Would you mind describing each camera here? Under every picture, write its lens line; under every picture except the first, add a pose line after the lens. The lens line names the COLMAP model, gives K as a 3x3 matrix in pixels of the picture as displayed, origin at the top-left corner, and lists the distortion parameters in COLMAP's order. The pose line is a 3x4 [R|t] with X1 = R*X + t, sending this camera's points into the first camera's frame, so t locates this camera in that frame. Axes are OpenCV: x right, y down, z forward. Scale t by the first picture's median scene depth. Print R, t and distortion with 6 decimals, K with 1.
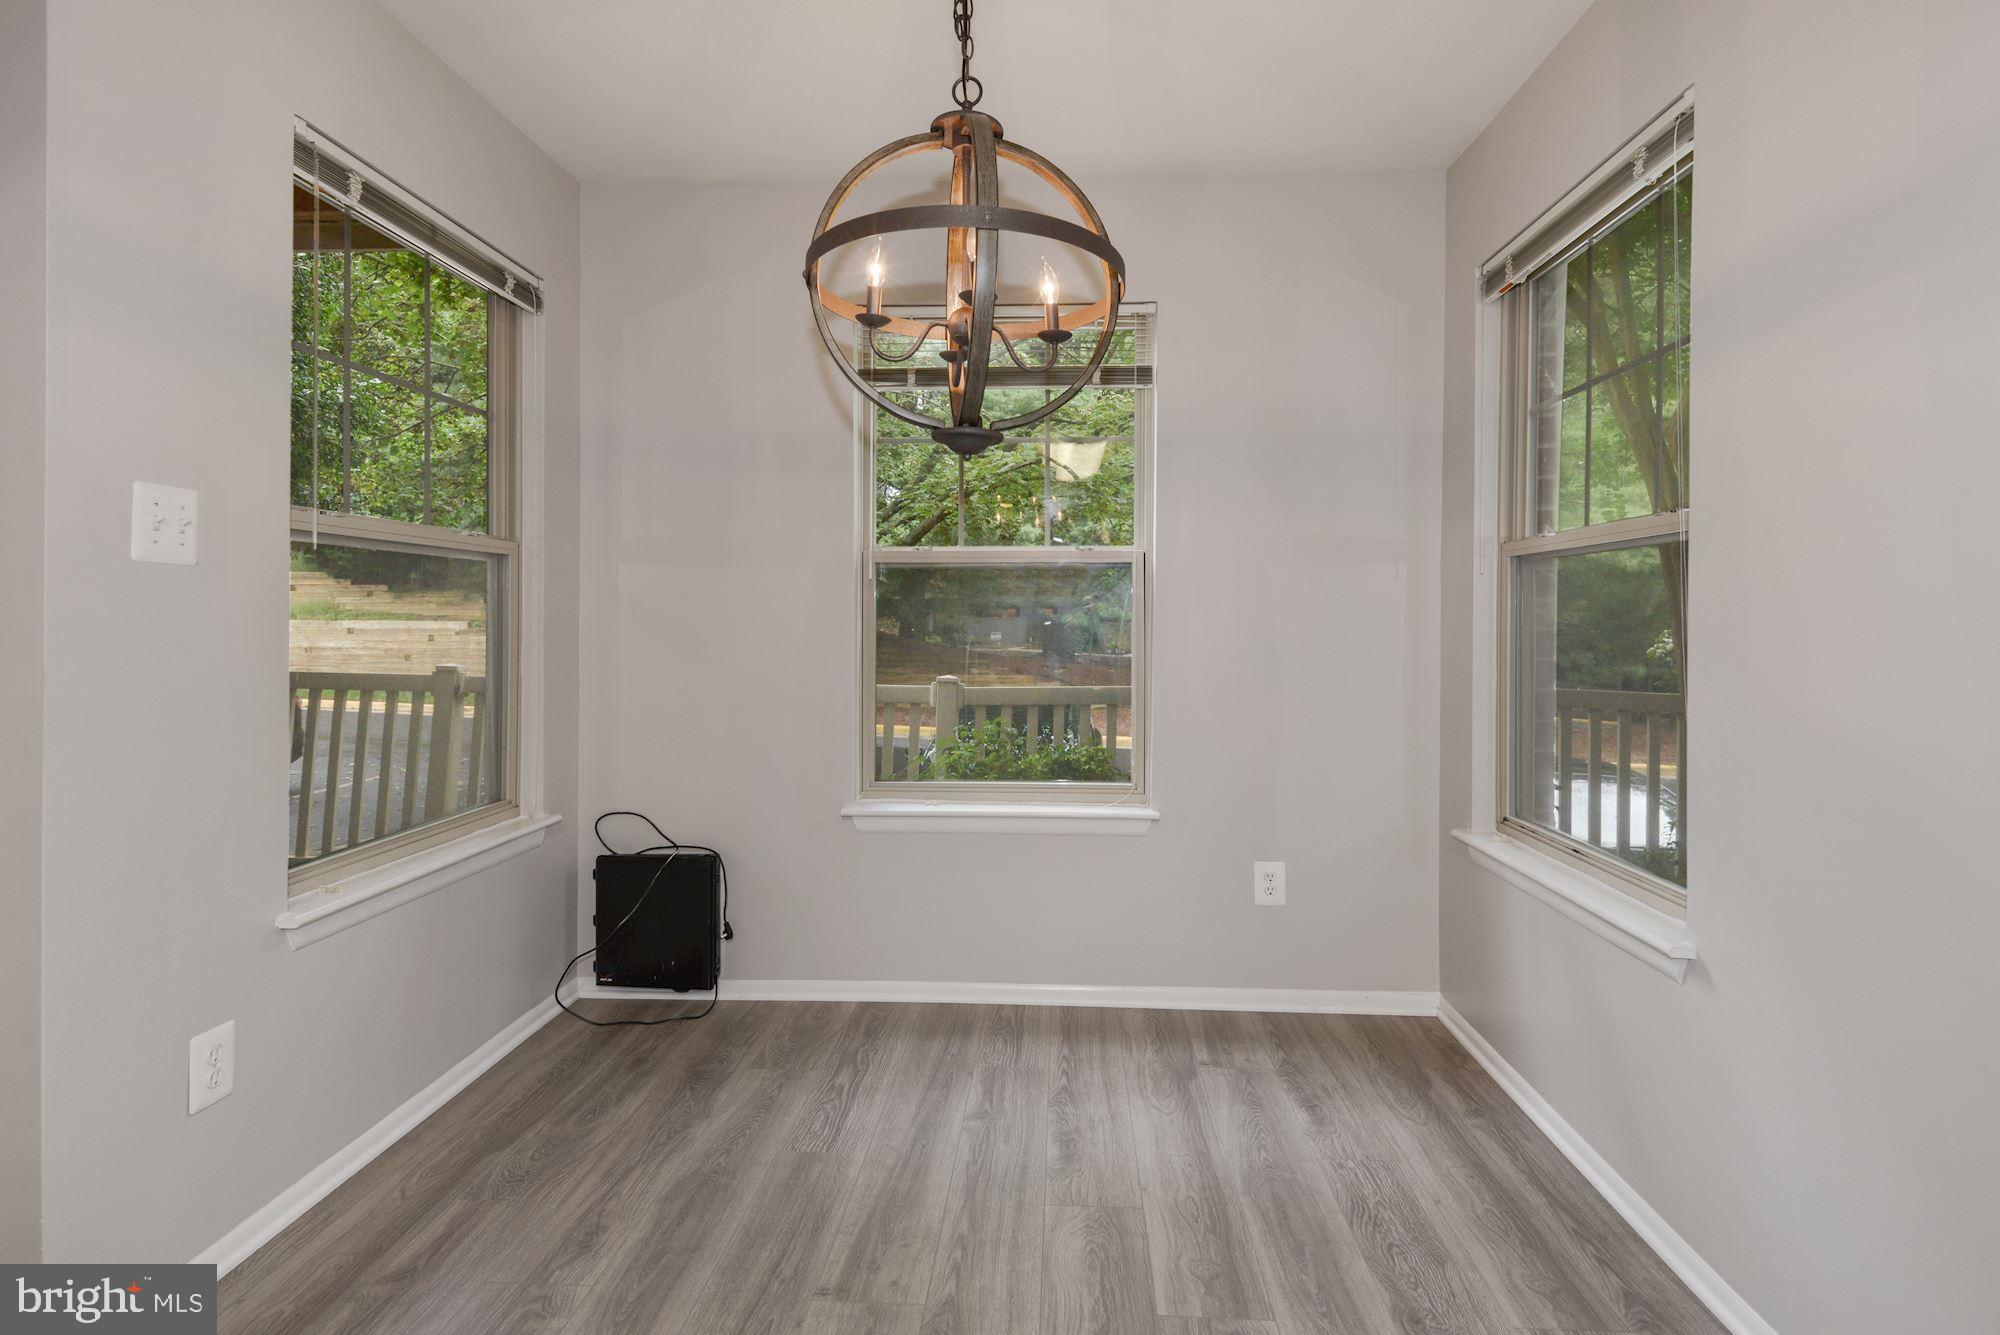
lens RADIAL K [[966.7, 0, 1016.0], [0, 966.7, 613.3], [0, 0, 1]] dist [0.042487, -0.026129]
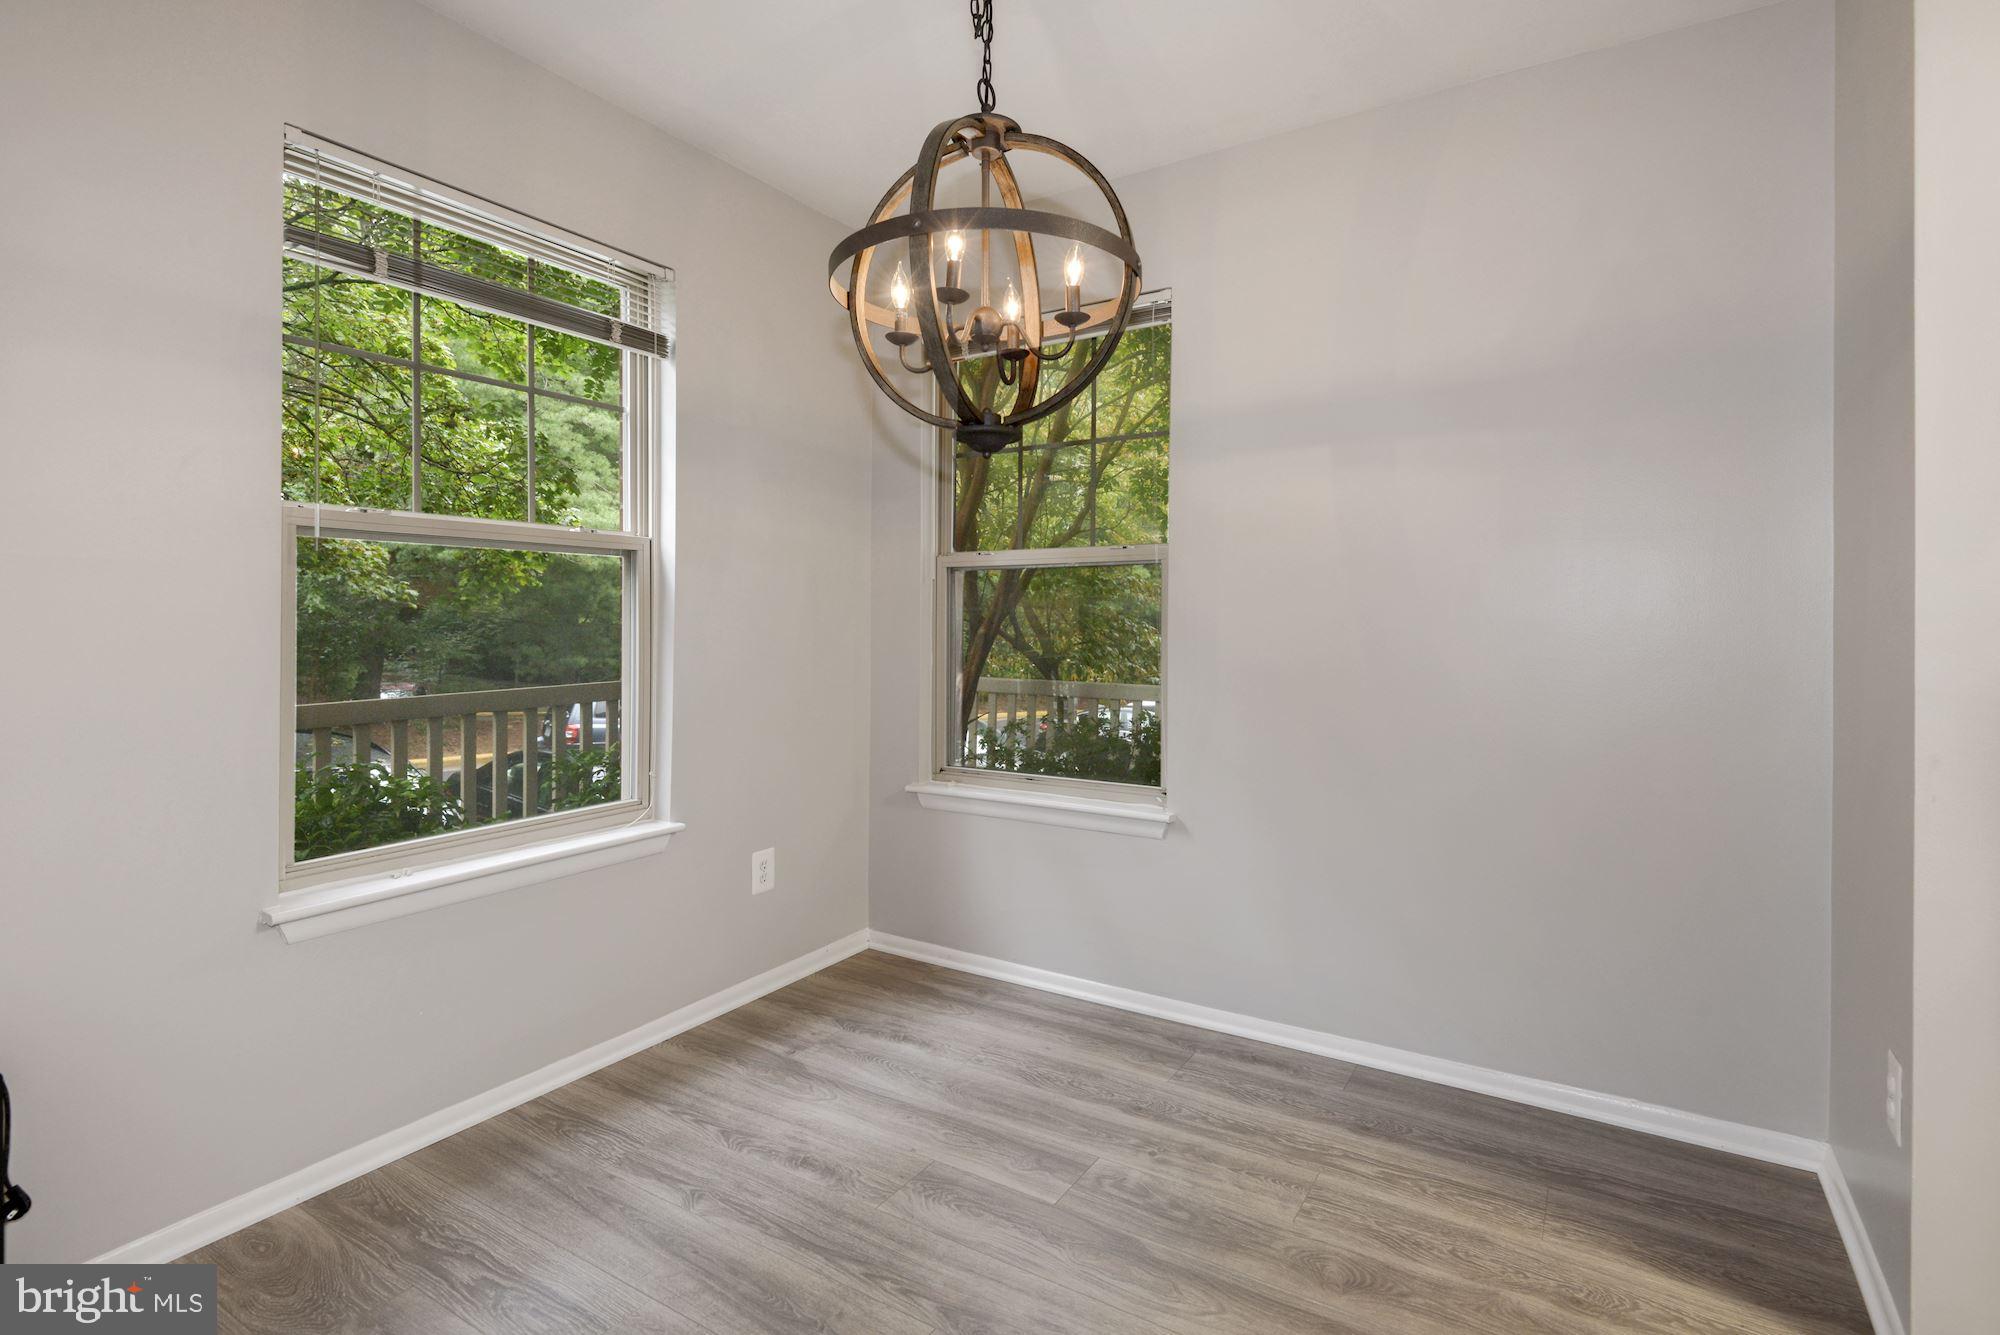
lens RADIAL K [[966.7, 0, 1016.0], [0, 966.7, 613.3], [0, 0, 1]] dist [0.042487, -0.026129]
pose [[0.477793, 0.002213, 0.878470, -0.621532], [-0.005509, 0.999985, 0.000477, 0.002778], [-0.878455, -0.005067, 0.477798, 0.328435]]
